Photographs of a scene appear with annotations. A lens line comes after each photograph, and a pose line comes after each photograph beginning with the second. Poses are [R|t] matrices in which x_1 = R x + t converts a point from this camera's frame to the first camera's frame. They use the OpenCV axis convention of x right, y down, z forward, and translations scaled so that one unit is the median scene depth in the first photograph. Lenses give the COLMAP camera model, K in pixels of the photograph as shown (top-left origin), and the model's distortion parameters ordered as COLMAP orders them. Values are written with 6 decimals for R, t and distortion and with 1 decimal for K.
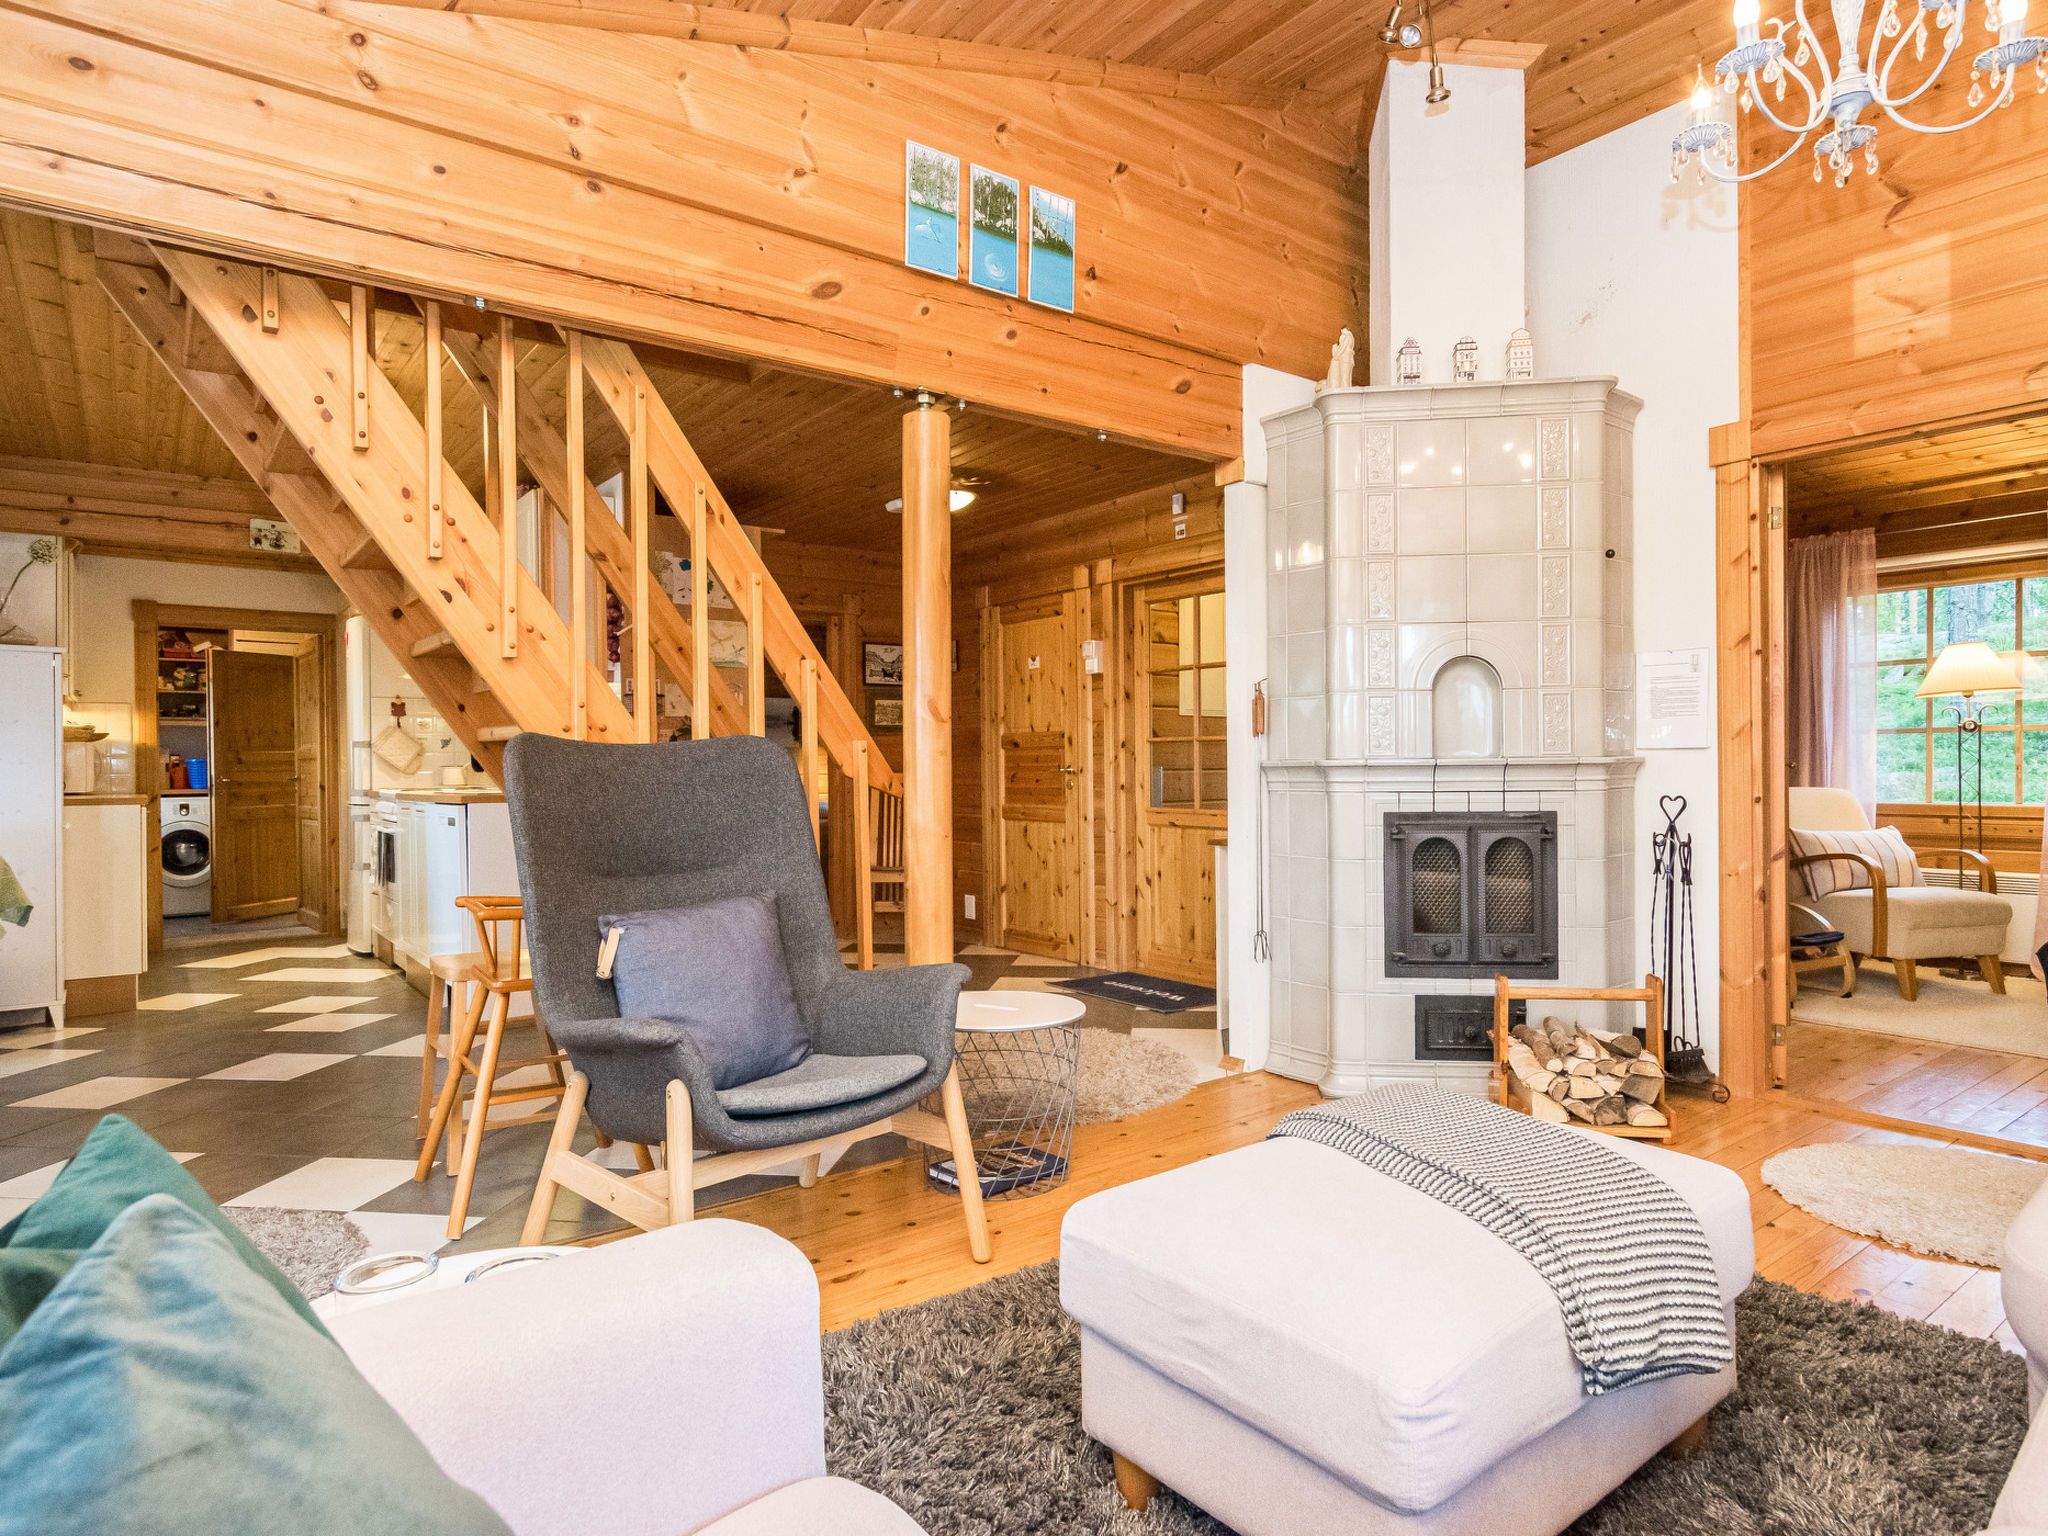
lens RADIAL K [[1172.1, 0, 1024.0], [0, 1172.1, 768.0], [0, 0, 1]] dist [-0.033935, 0.022253]
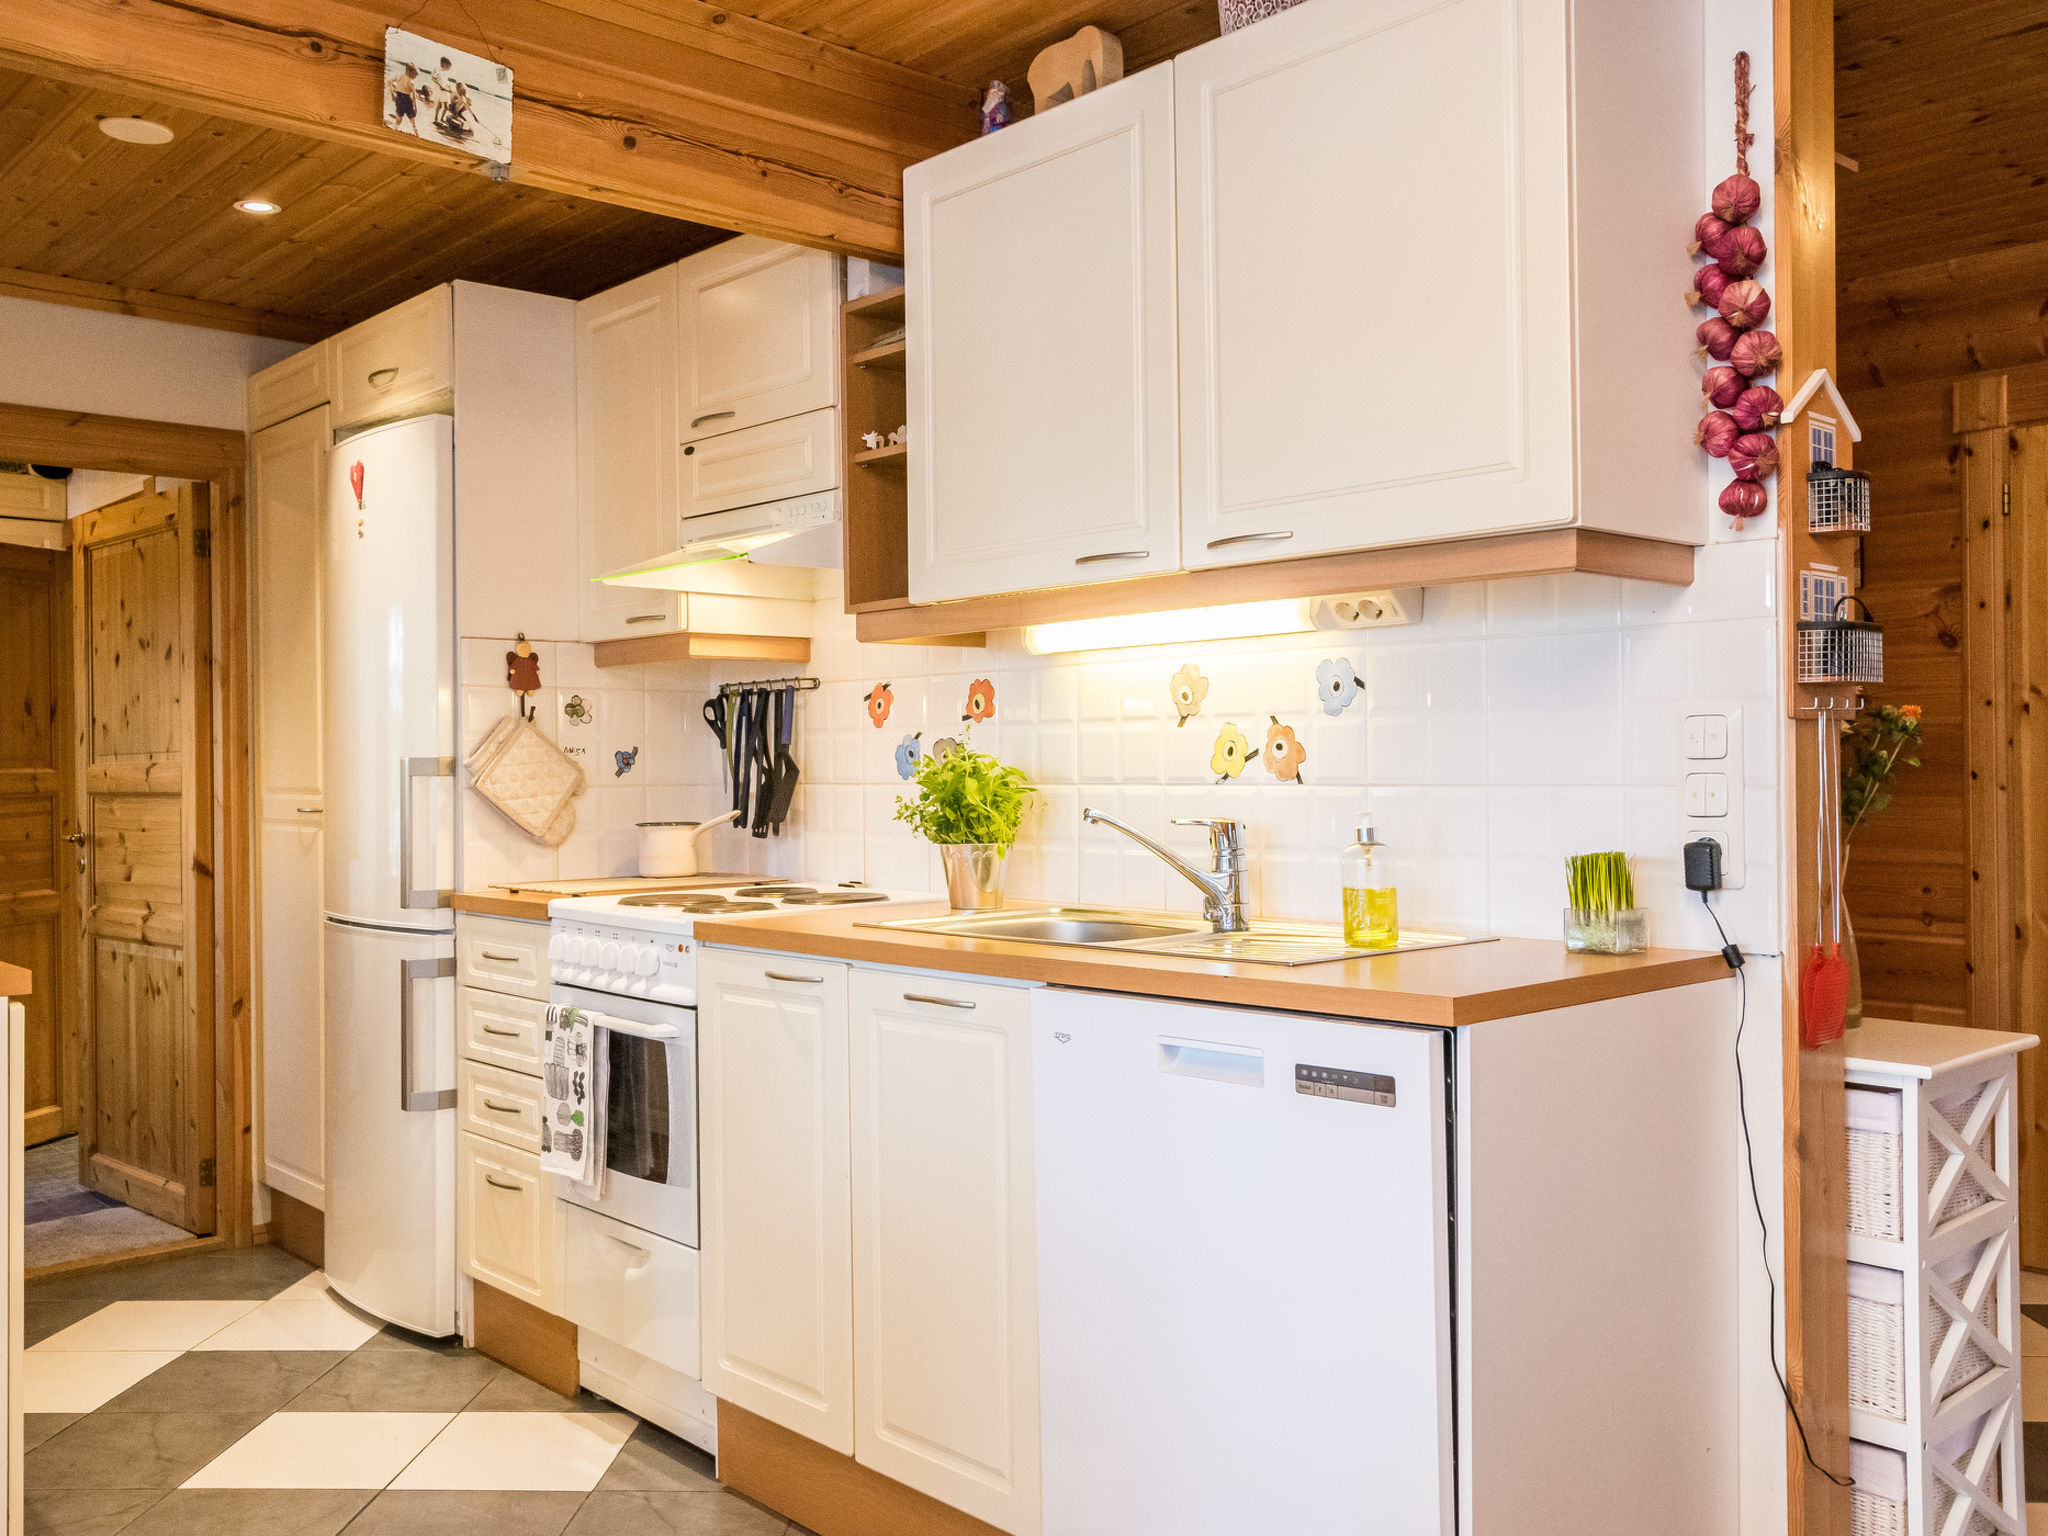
lens RADIAL K [[1791.2, 0, 1024.0], [0, 1791.2, 768.0], [0, 0, 1]] dist [-0.009584, -0.005626]
pose [[0.996207, -0.001078, 0.087012, -0.438390], [0.000979, 0.999999, 0.001178, -0.020645], [-0.087013, -0.001089, 0.996207, 0.426253]]
